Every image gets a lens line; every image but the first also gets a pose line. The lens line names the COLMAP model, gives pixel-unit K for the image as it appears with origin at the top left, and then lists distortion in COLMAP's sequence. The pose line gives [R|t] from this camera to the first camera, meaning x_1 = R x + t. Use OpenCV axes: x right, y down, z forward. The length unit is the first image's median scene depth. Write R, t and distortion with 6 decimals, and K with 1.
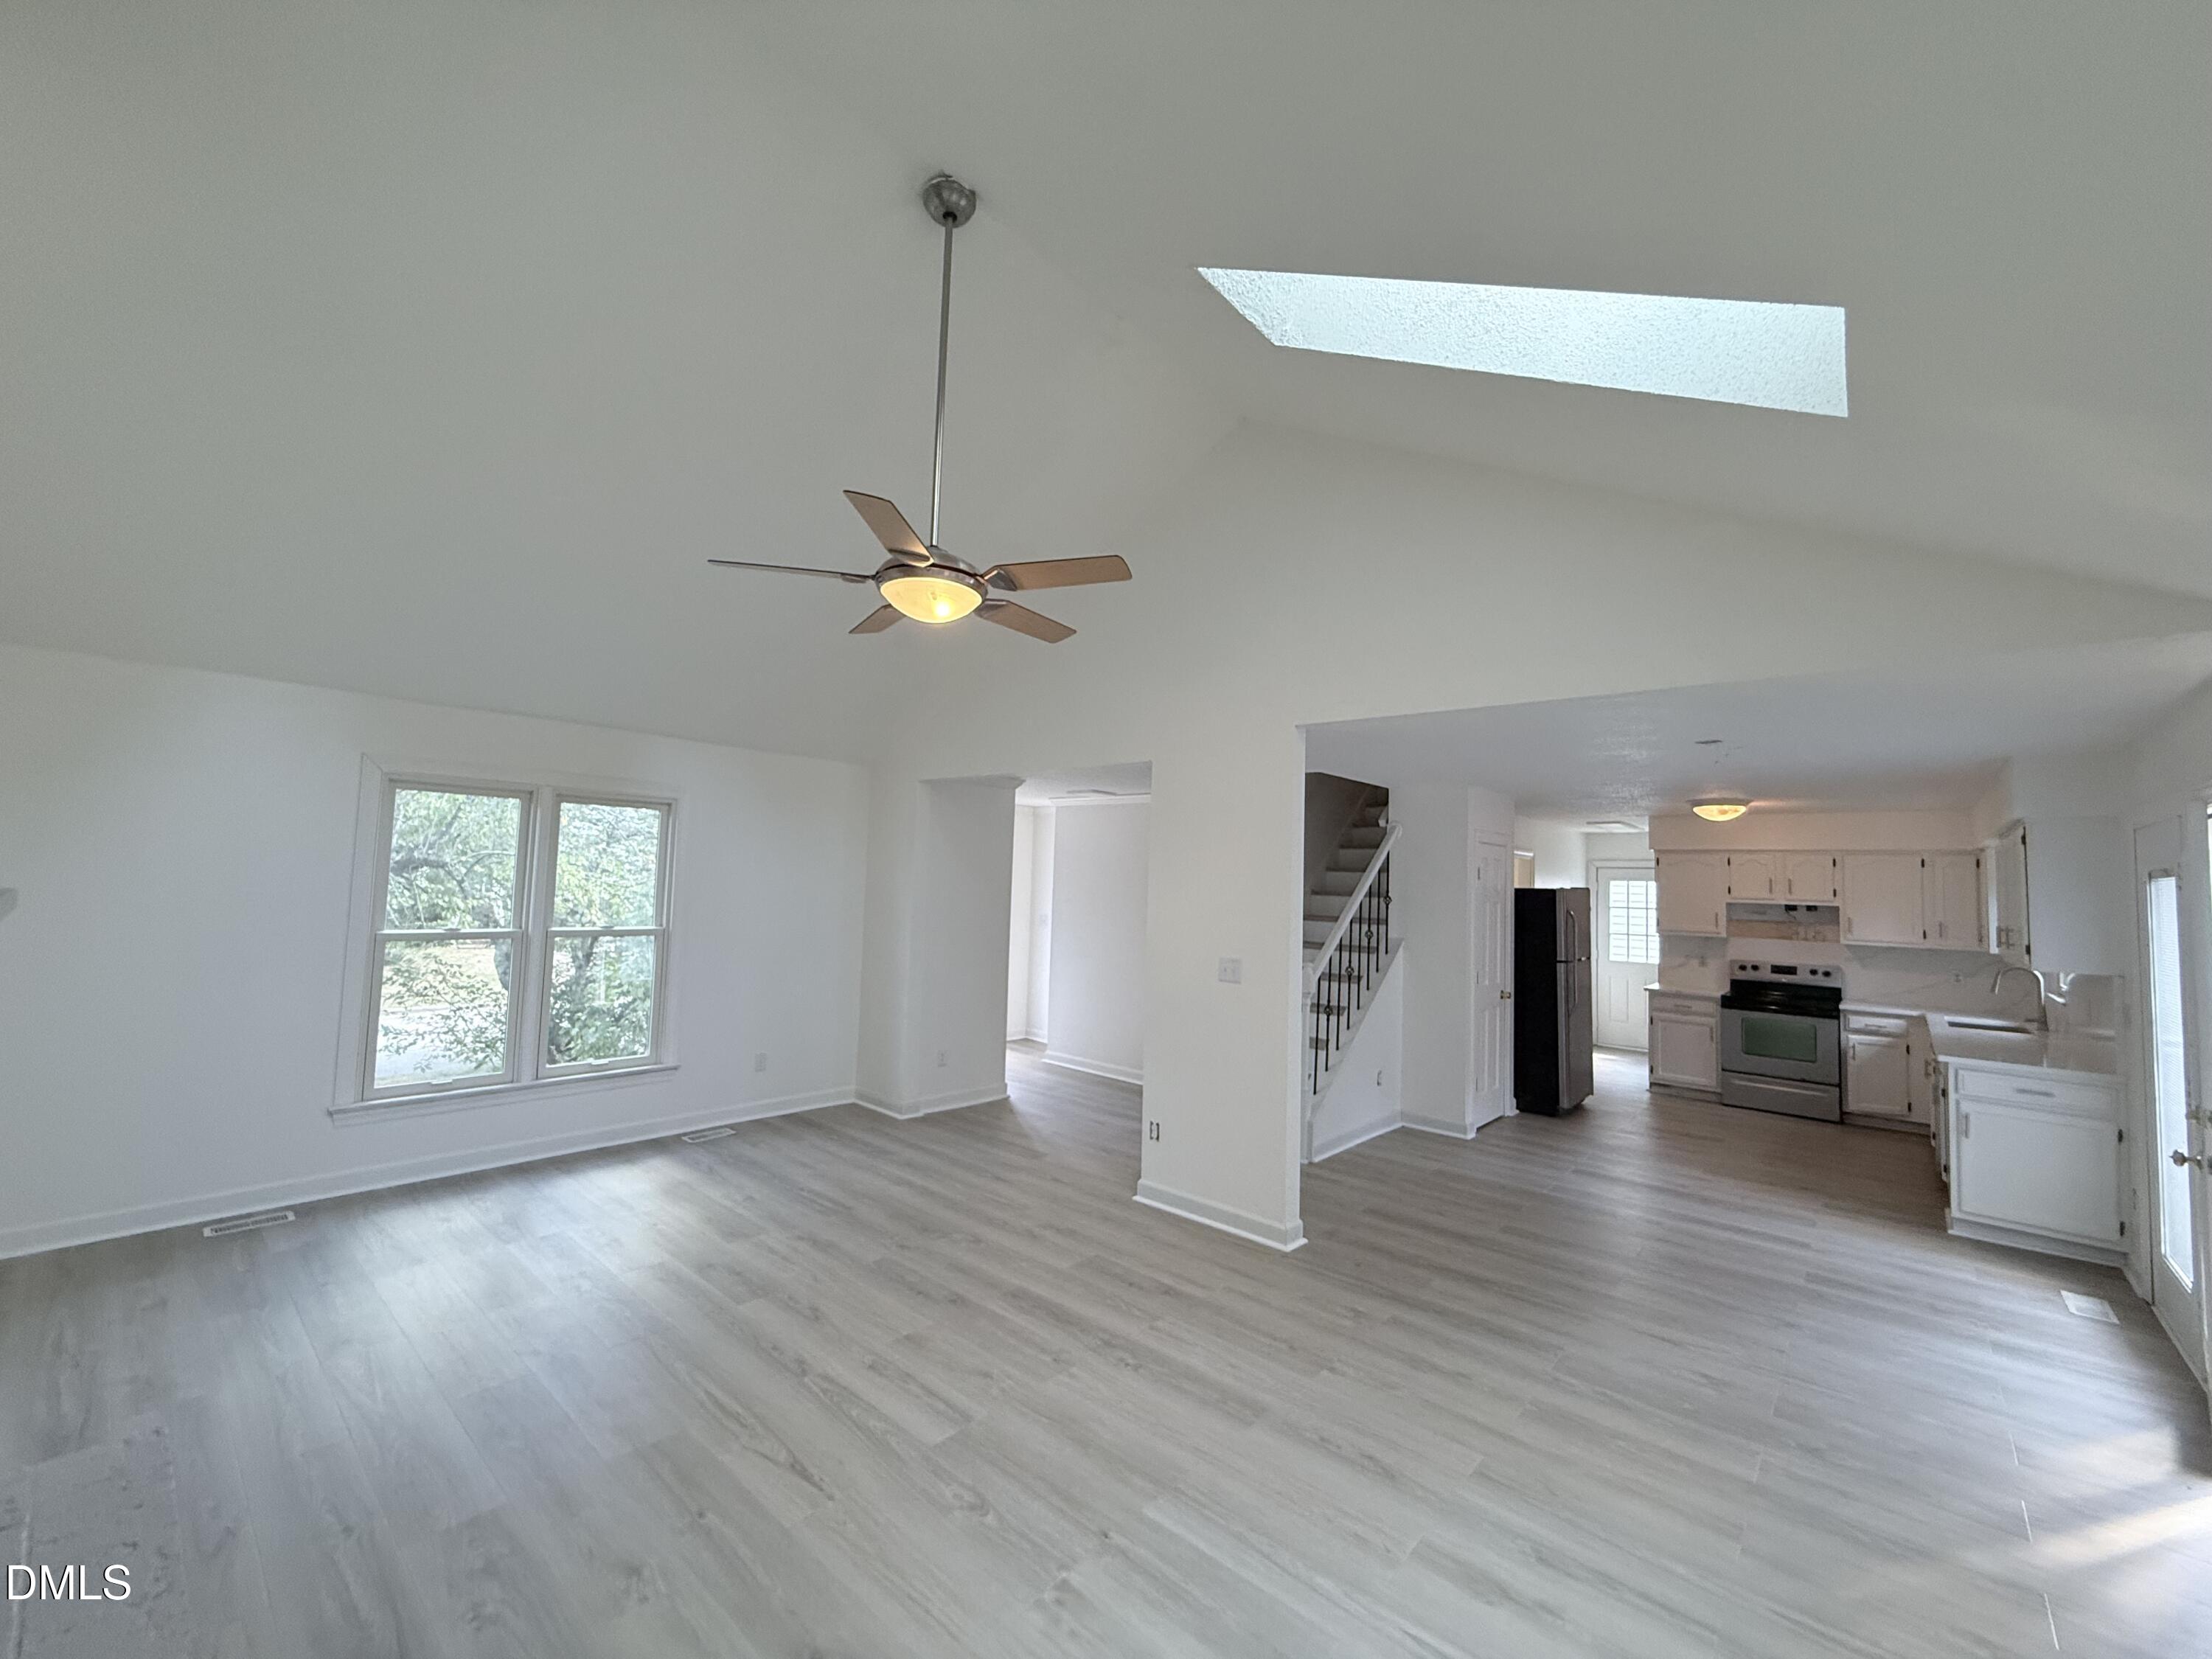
lens RADIAL K [[885.2, 0, 1102.5], [0, 885.2, 830.9], [0, 0, 1]] dist [-0.001423, 0.000626]
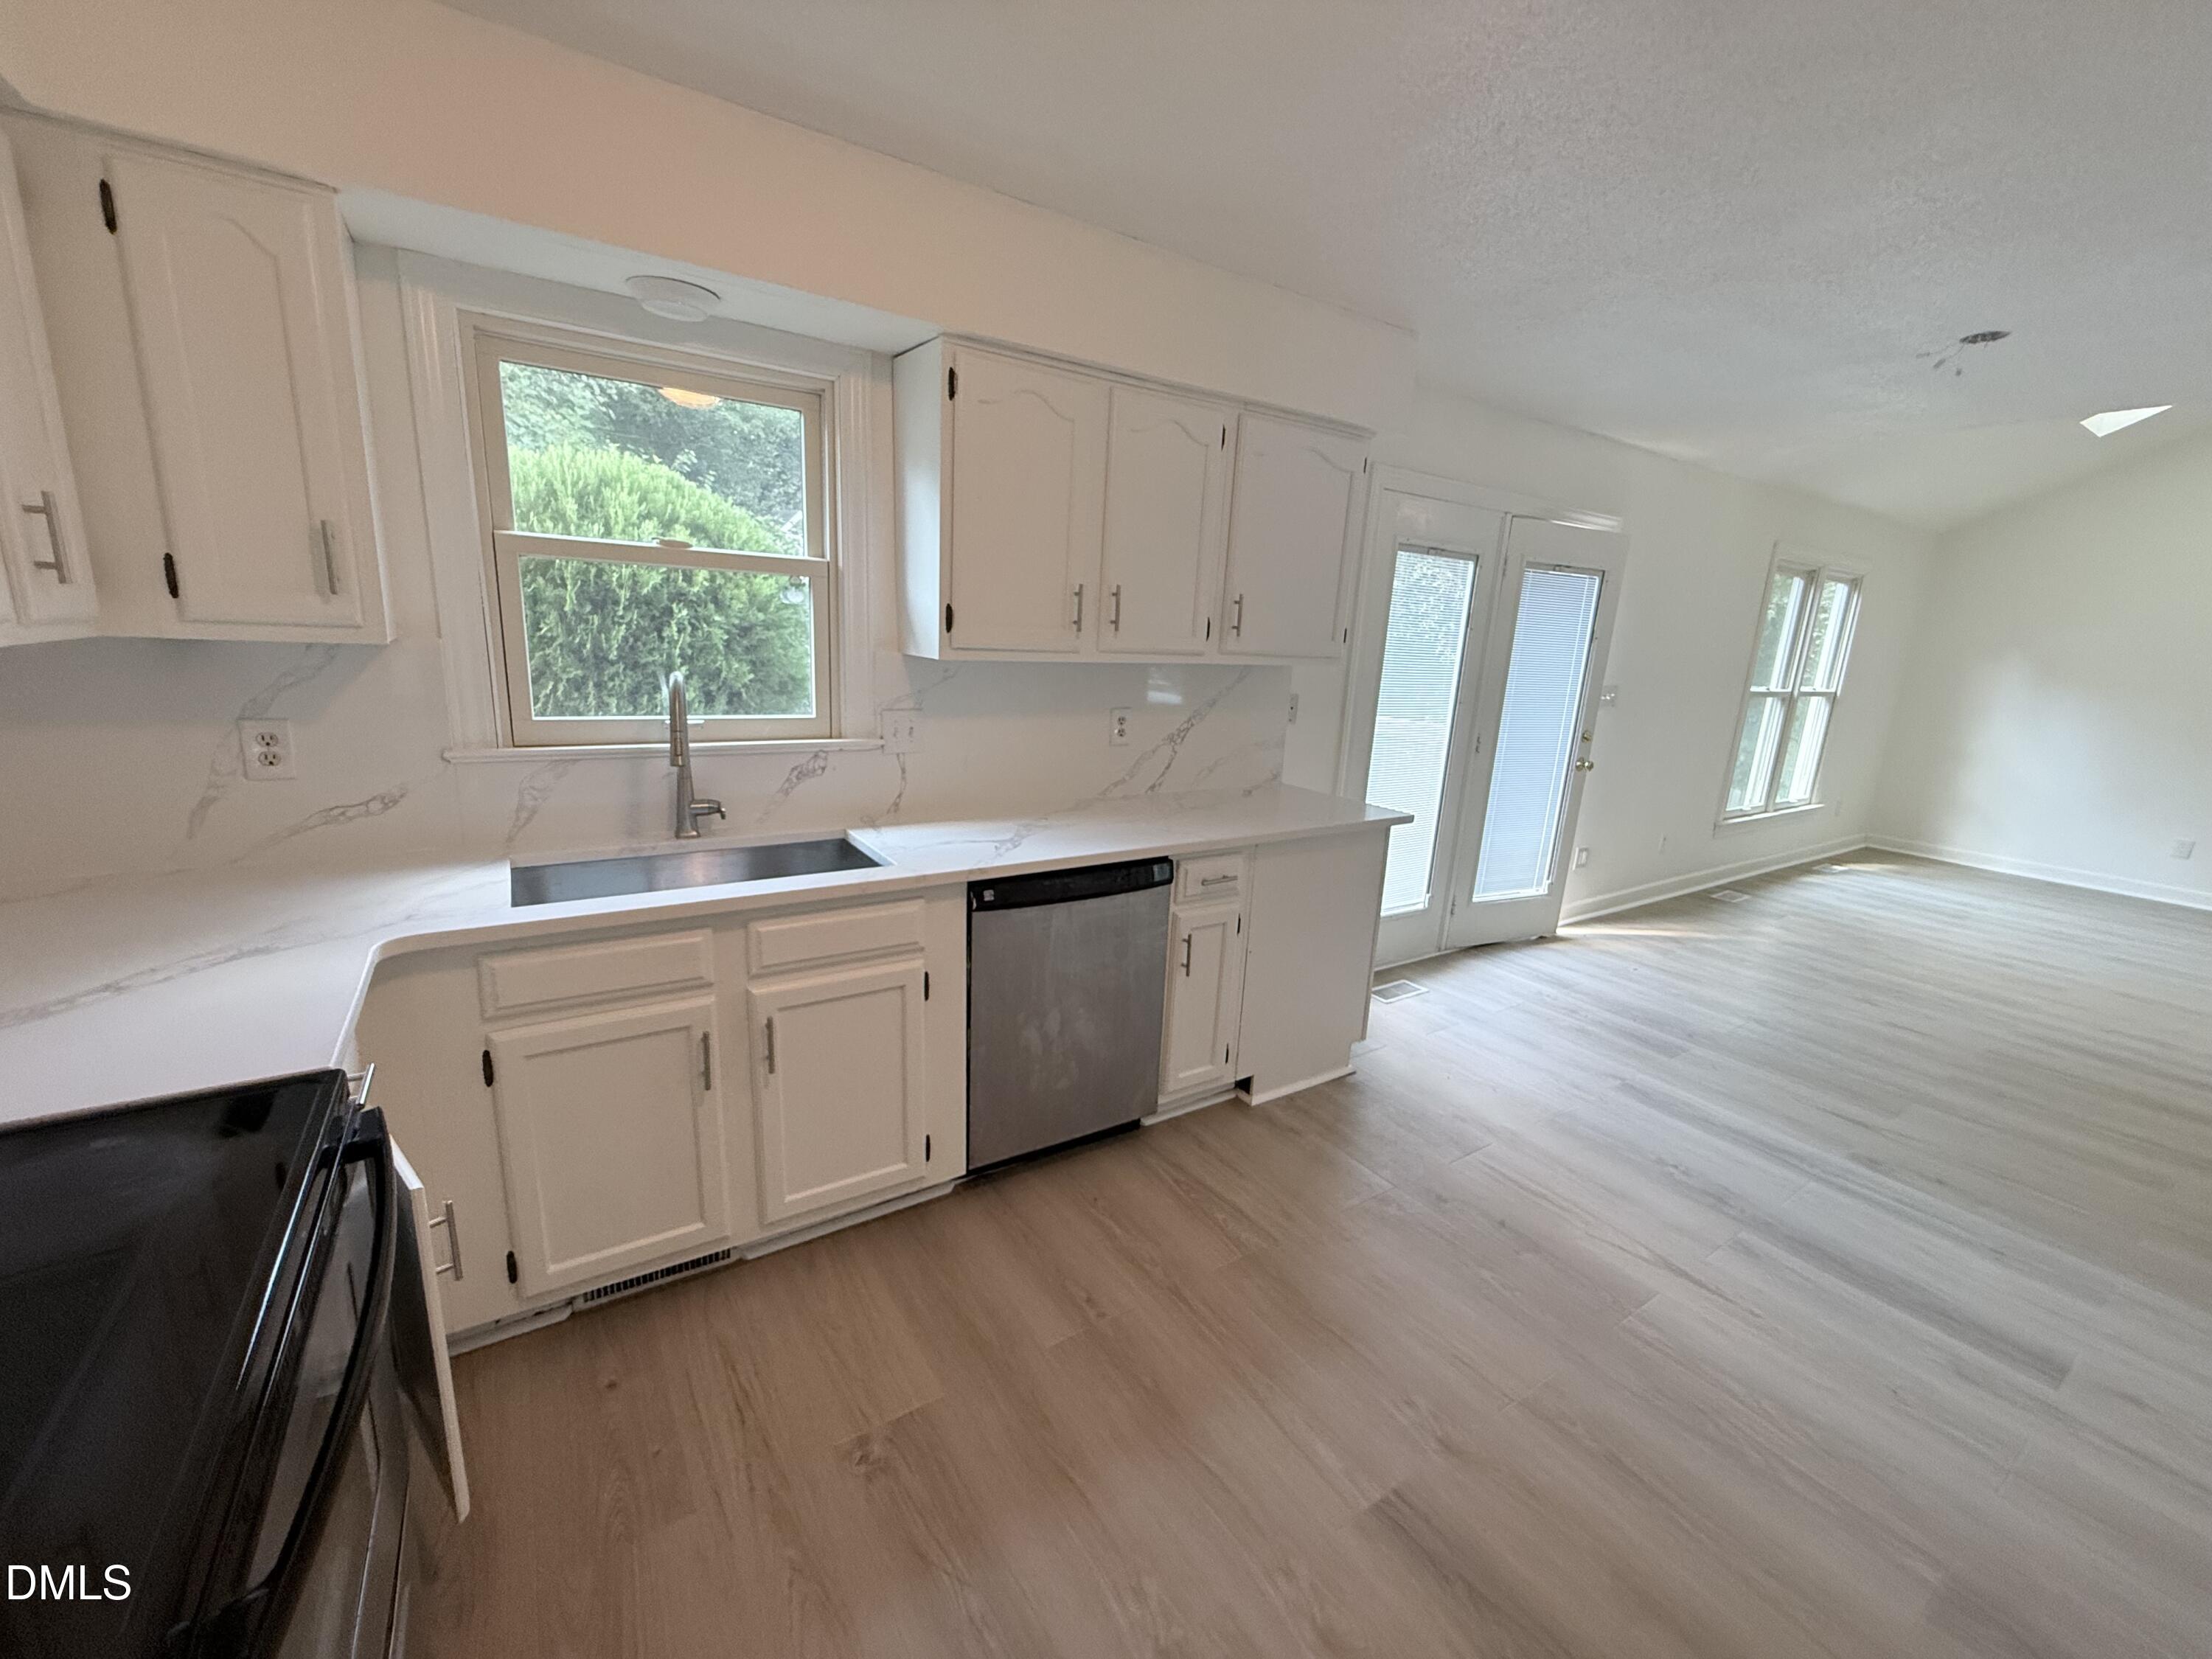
lens RADIAL K [[885.2, 0, 1102.7], [0, 885.2, 836.9], [0, 0, 1]] dist [-0.001423, 0.000626]
pose [[-0.962389, -0.139678, 0.233019, 0.700276], [-0.097380, 0.978072, 0.184099, 0.119606], [-0.253624, 0.154484, -0.954887, 1.155538]]
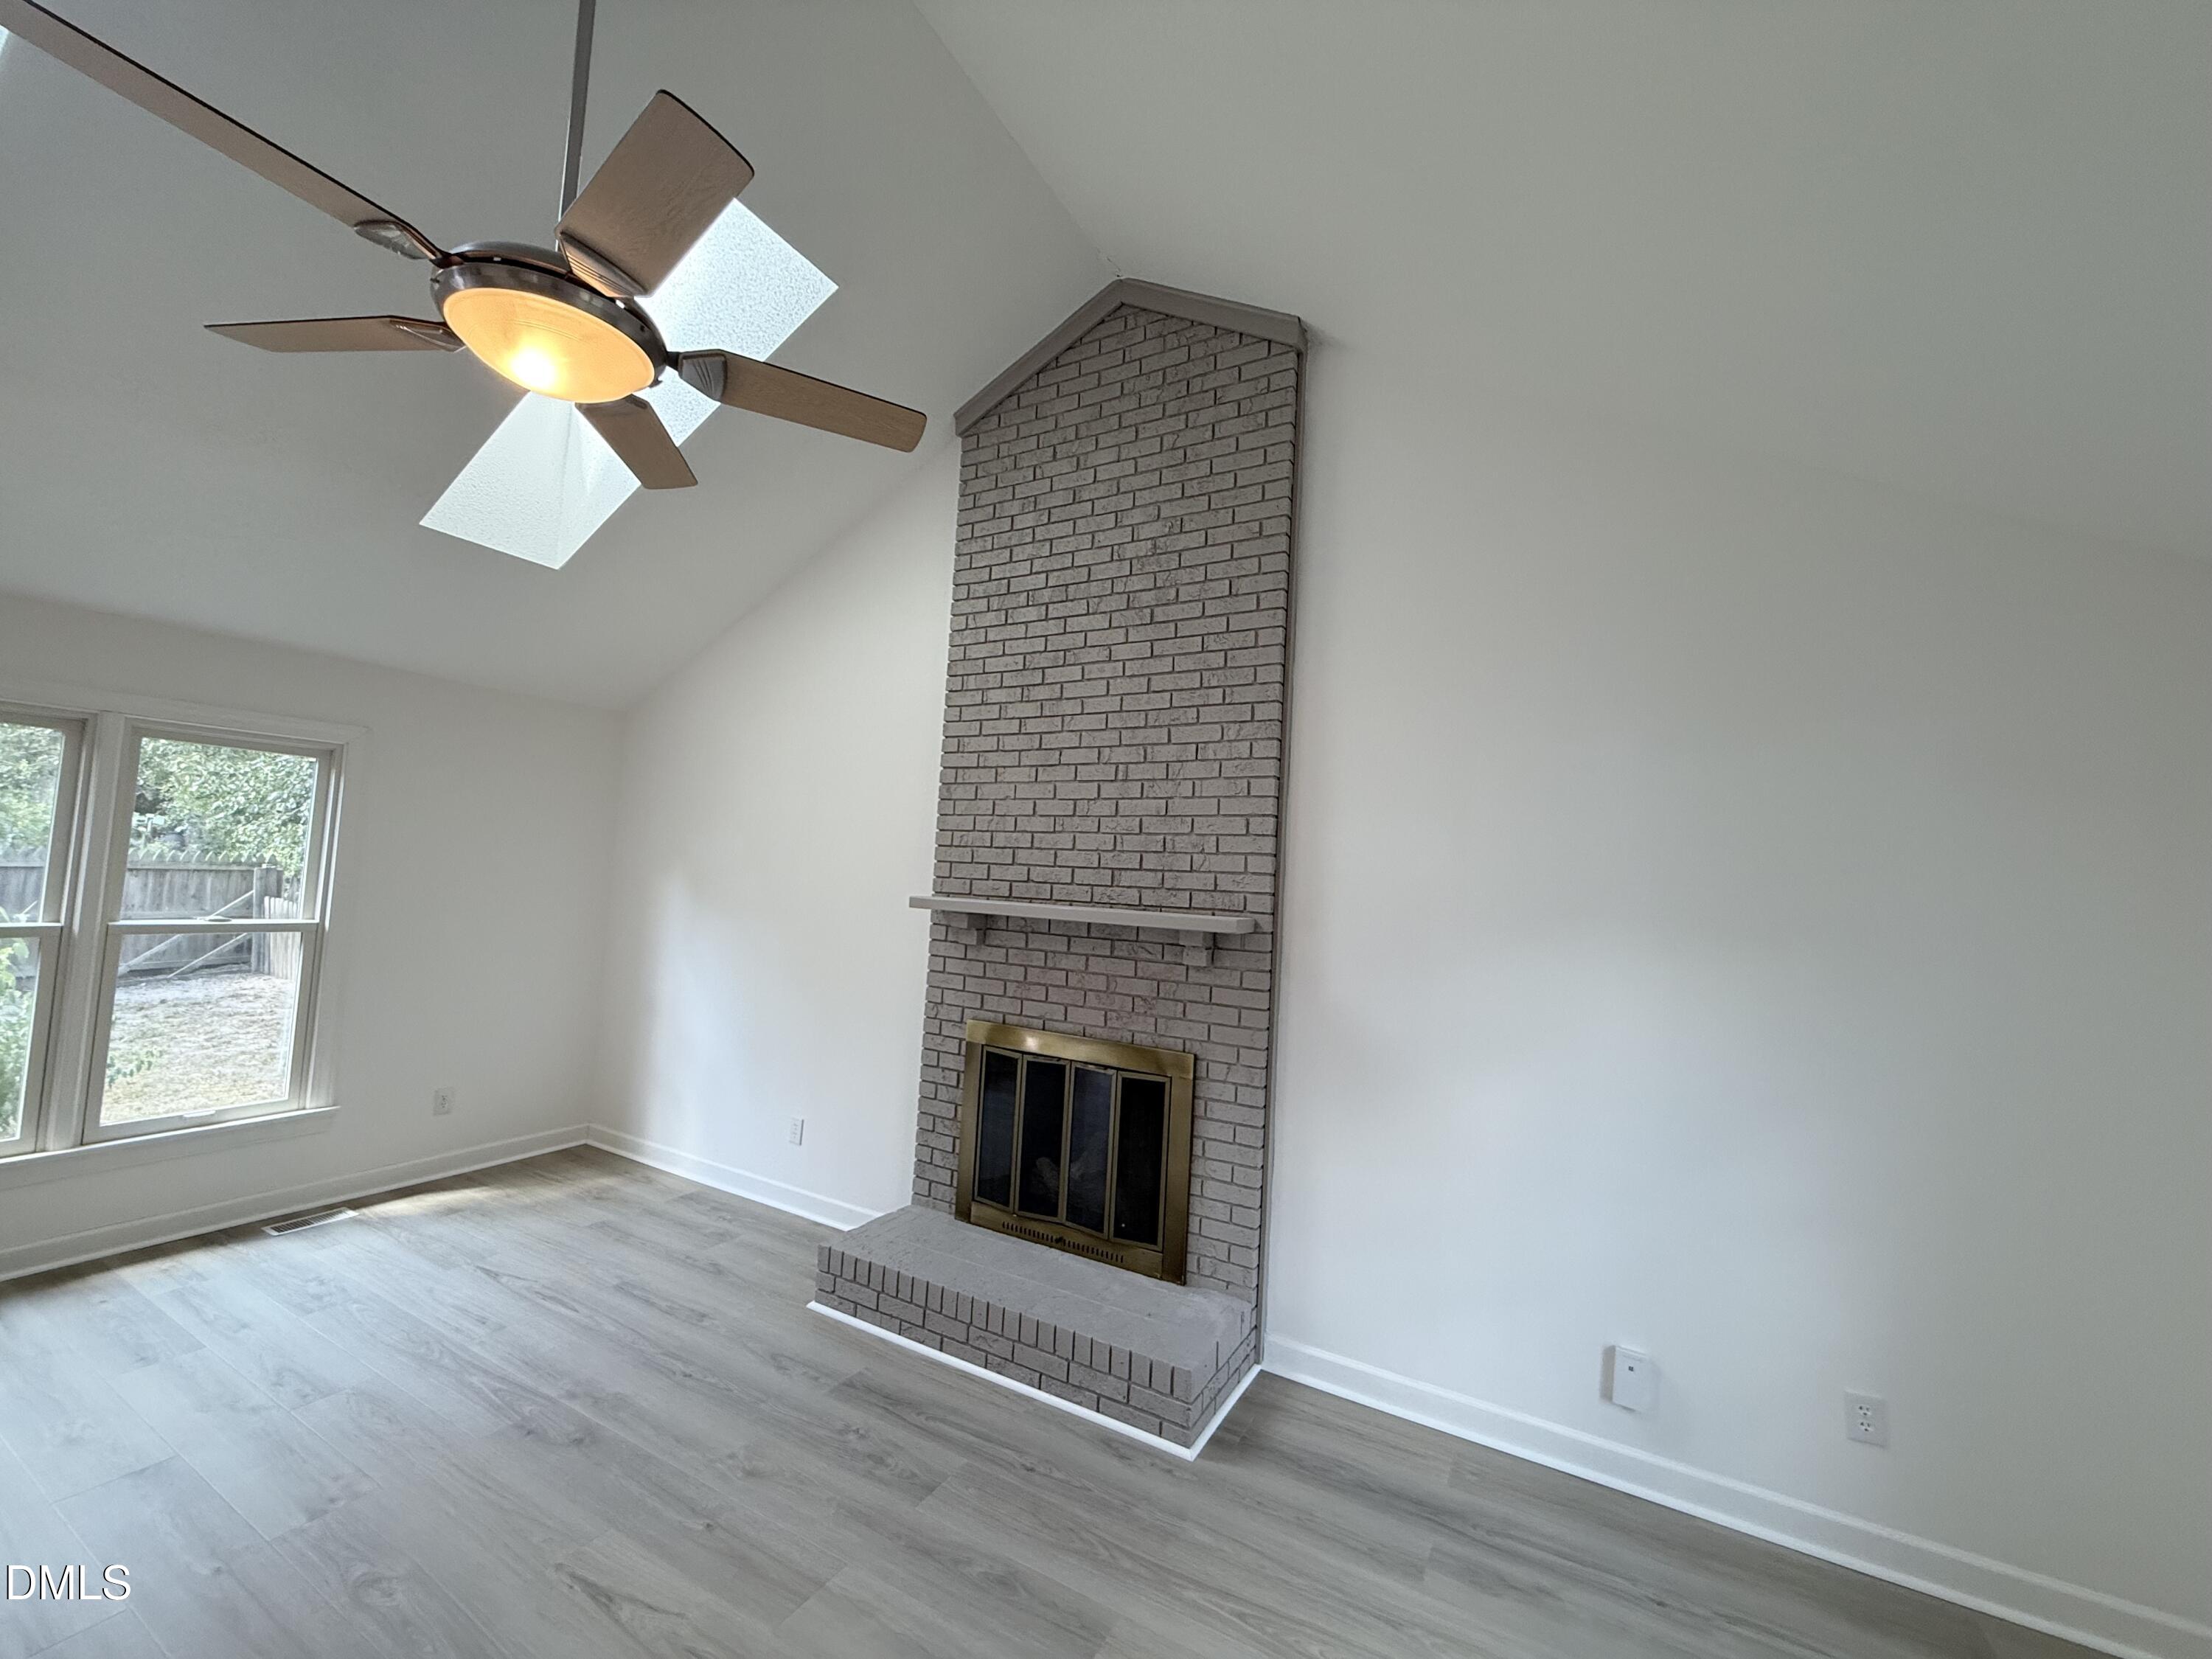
lens RADIAL K [[885.2, 0, 1098.8], [0, 885.2, 829.8], [0, 0, 1]] dist [-0.001423, 0.000626]
pose [[-0.971787, -0.102025, -0.212653, -0.199123], [-0.077112, 0.989488, -0.122339, 0.034467], [0.222900, -0.102489, -0.969439, 0.719968]]
